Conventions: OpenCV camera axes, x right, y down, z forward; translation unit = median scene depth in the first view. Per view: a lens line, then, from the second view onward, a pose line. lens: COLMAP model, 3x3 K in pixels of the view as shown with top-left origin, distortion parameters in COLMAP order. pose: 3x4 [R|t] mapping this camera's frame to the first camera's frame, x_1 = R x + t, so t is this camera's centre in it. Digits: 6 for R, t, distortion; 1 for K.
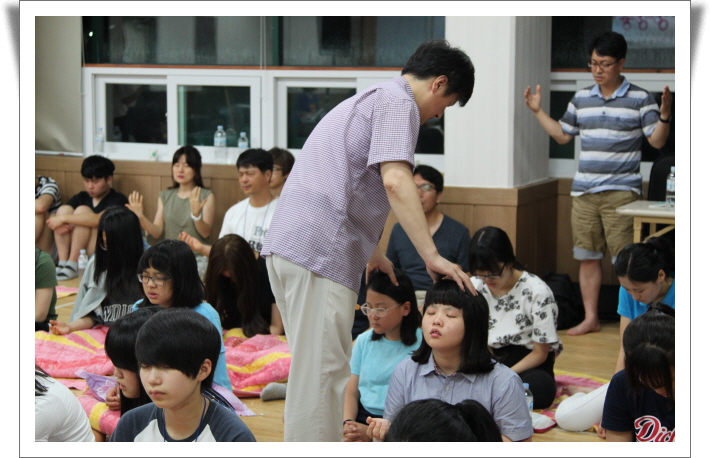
lens RADIAL K [[1734.3, 0, 355.0], [0, 1734.3, 229.0], [0, 0, 1]] dist [0.378096, -0.278268]
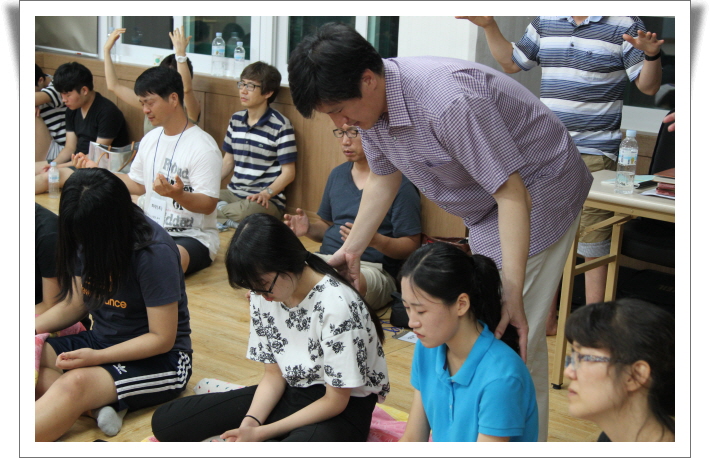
lens RADIAL K [[1326.9, 0, 355.0], [0, 1326.9, 229.0], [0, 0, 1]] dist [0.024394, 0.079371]
pose [[0.966354, 0.100325, -0.236842, 0.226872], [-0.080866, 0.992606, 0.090519, -0.039351], [0.244172, -0.068321, 0.967322, 0.524051]]
